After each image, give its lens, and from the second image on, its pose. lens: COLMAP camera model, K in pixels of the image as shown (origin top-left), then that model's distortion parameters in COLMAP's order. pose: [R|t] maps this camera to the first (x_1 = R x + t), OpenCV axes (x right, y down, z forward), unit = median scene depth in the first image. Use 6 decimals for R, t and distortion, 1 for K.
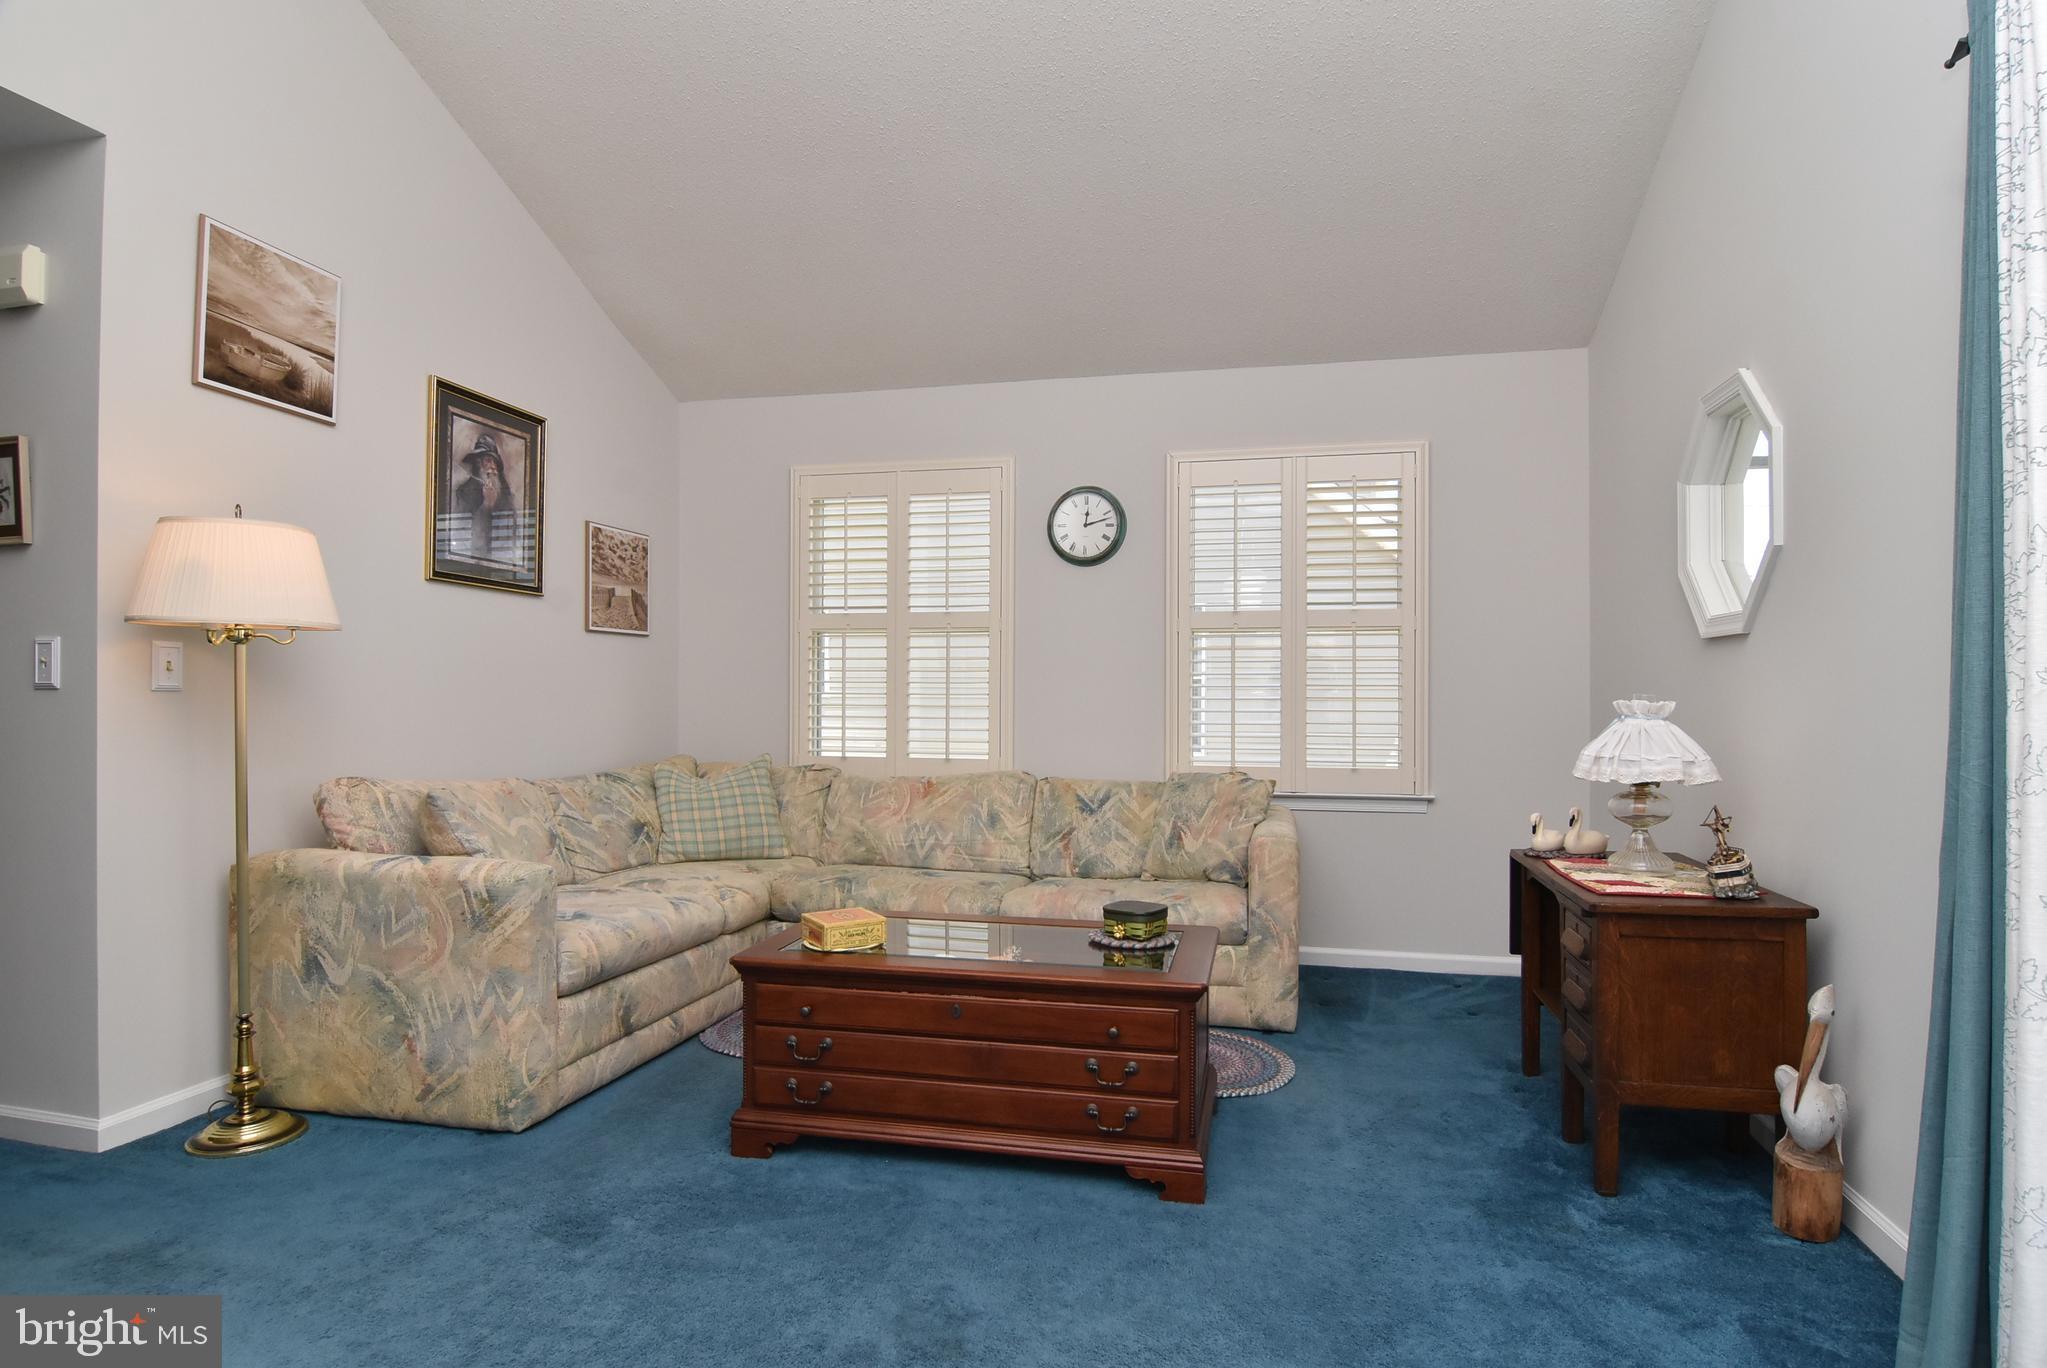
lens RADIAL K [[1109.6, 0, 1024.6], [0, 1109.6, 685.3], [0, 0, 1]] dist [-0.013715, -0.006927]
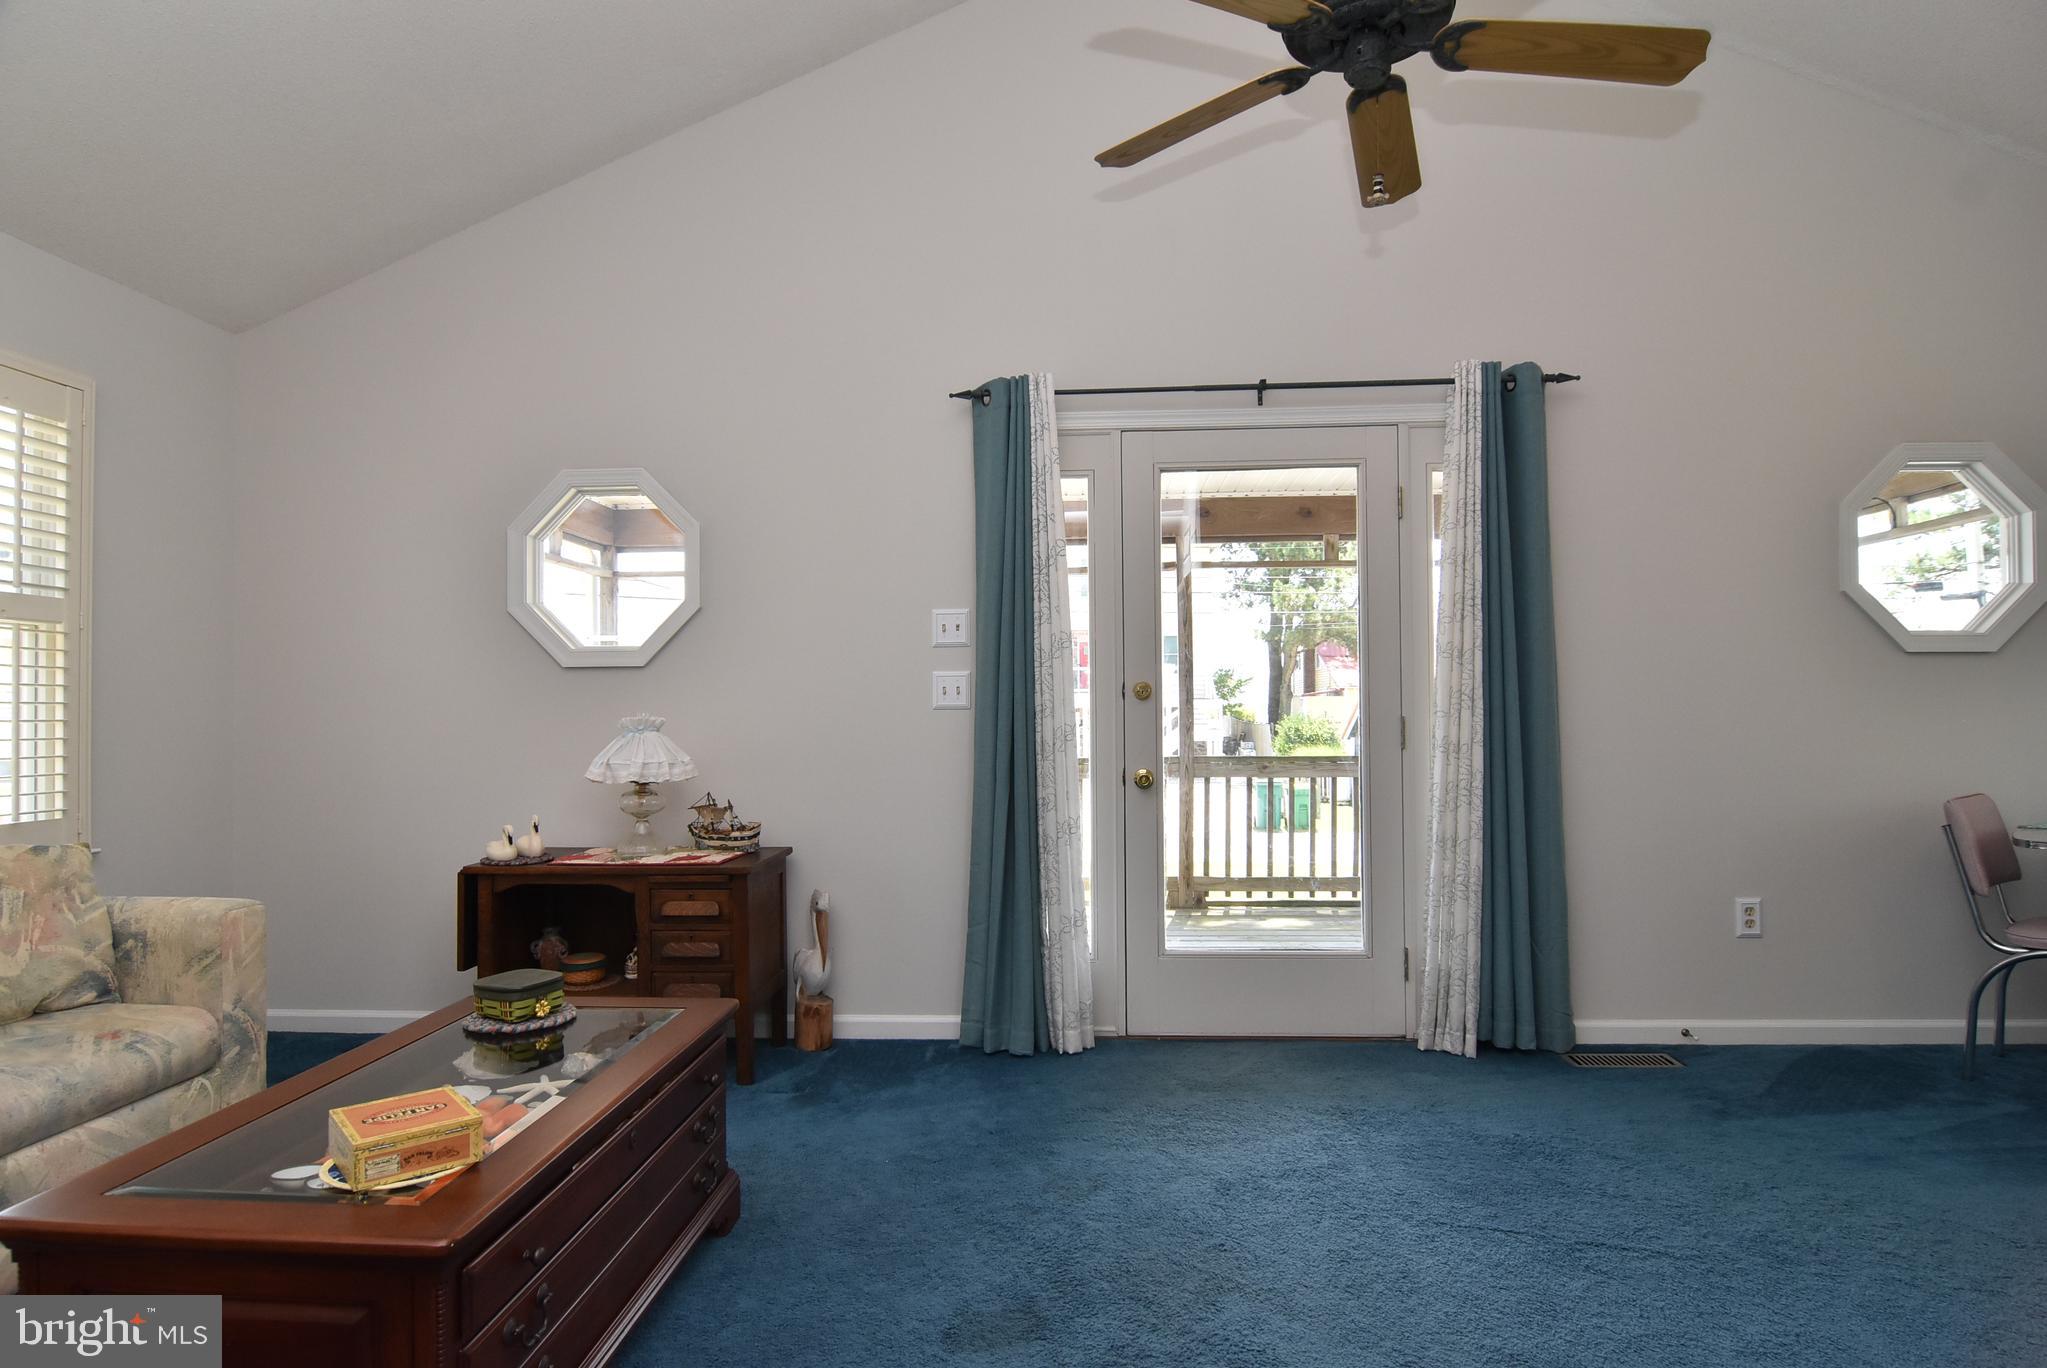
lens RADIAL K [[1109.6, 0, 1014.4], [0, 1109.6, 697.3], [0, 0, 1]] dist [-0.013715, -0.006927]
pose [[-0.175059, 0.013527, 0.984465, -0.756373], [-0.002639, 0.999896, -0.014209, 0.008176], [-0.984554, -0.005085, -0.175005, 0.807072]]
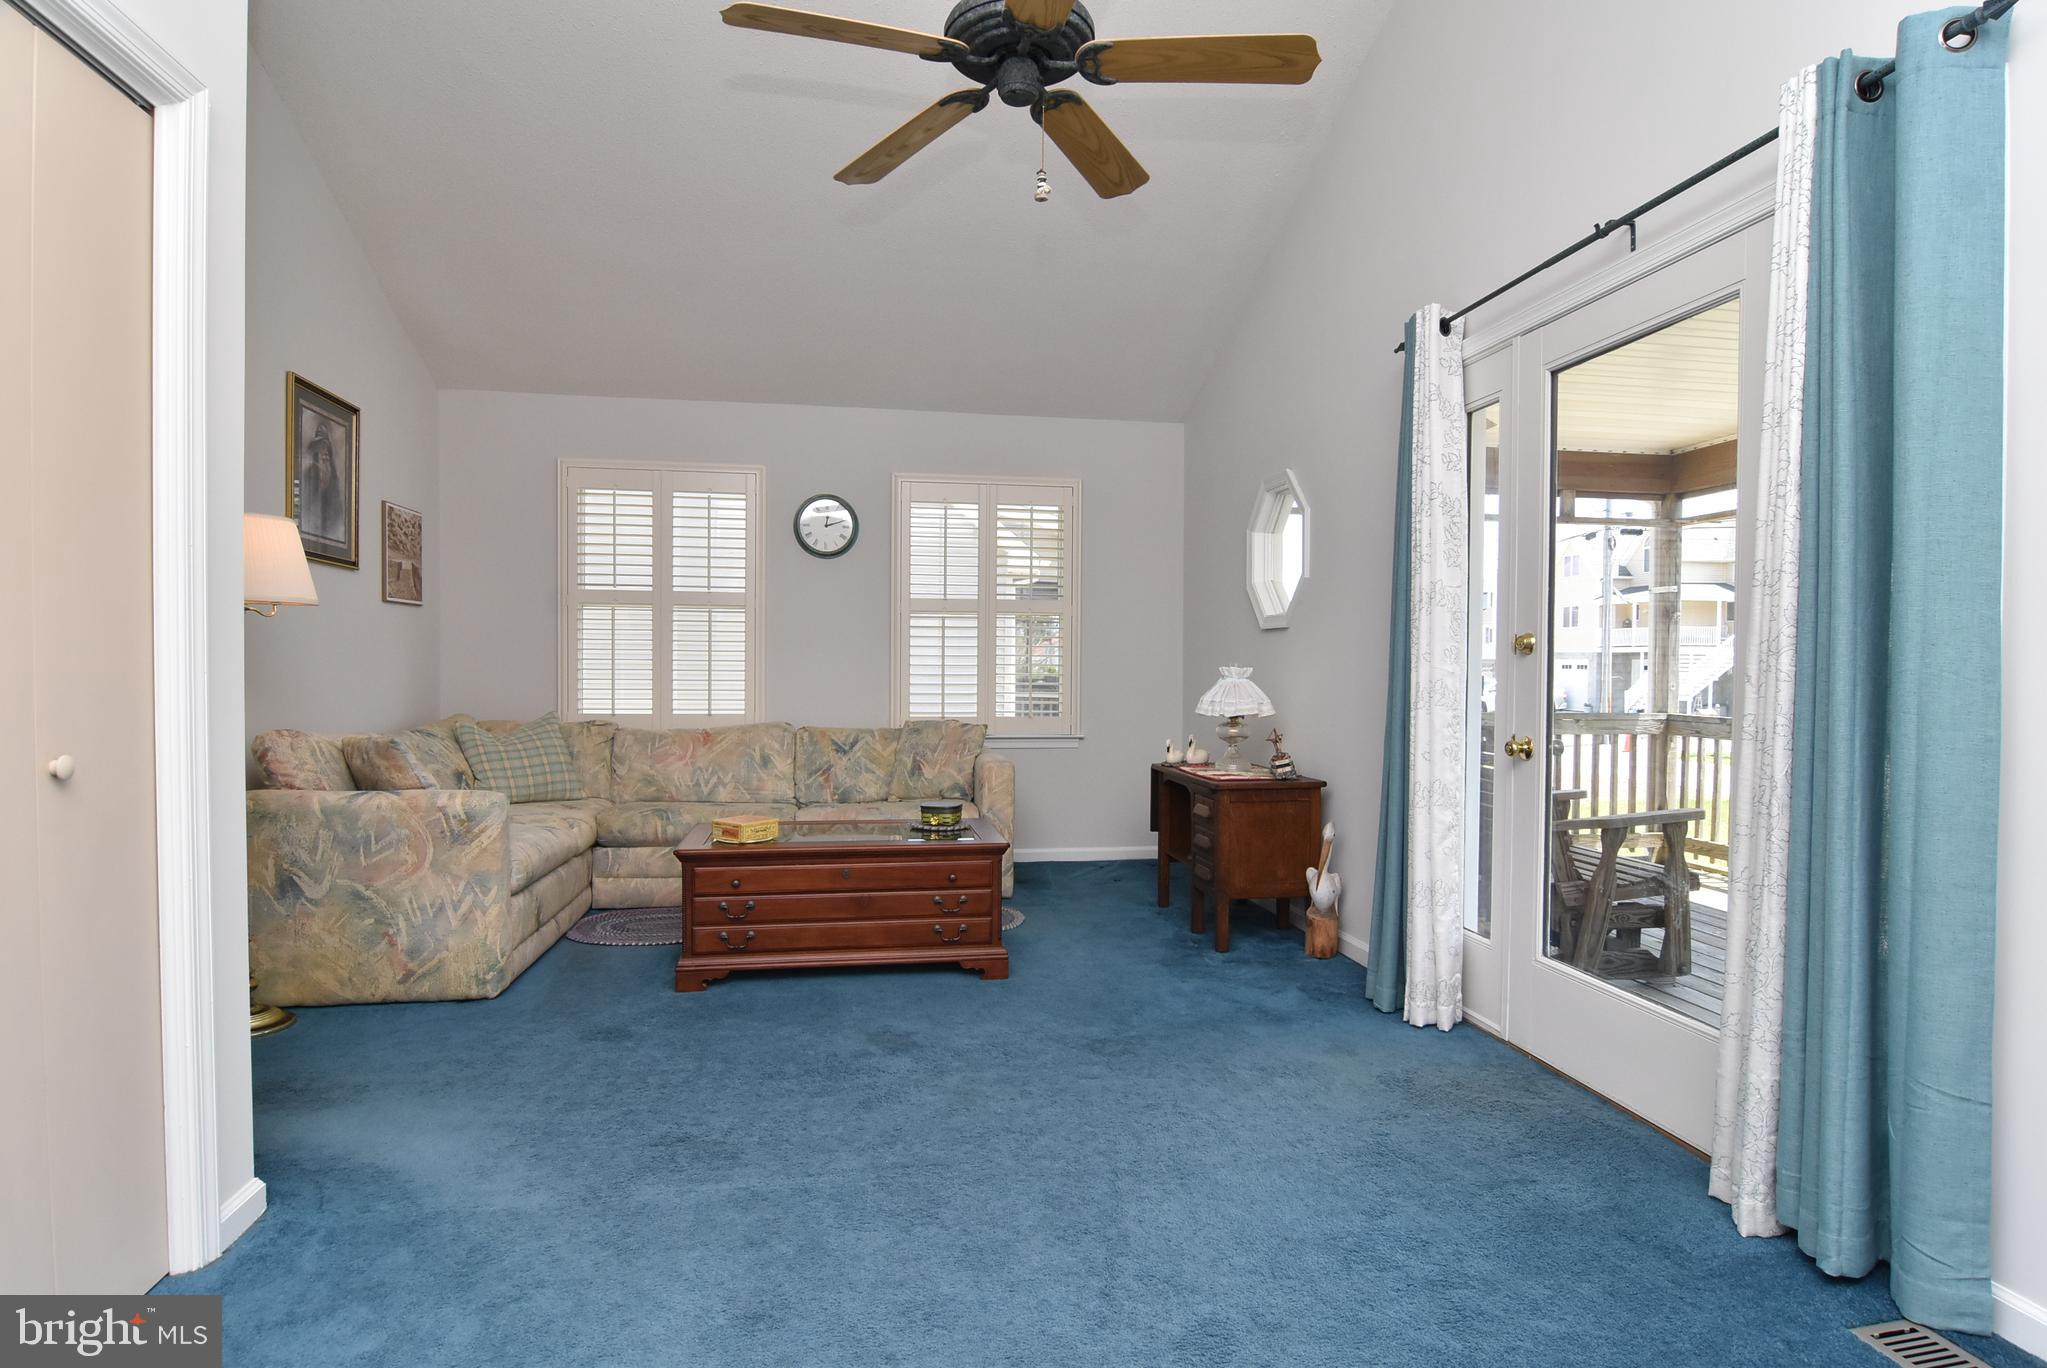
lens RADIAL K [[1109.6, 0, 1032.9], [0, 1109.6, 680.1], [0, 0, 1]] dist [-0.013715, -0.006927]
pose [[0.921878, -0.001437, 0.387477, -0.368434], [-0.008181, 0.999698, 0.023170, -0.002784], [-0.387393, -0.024530, 0.921588, -0.420662]]
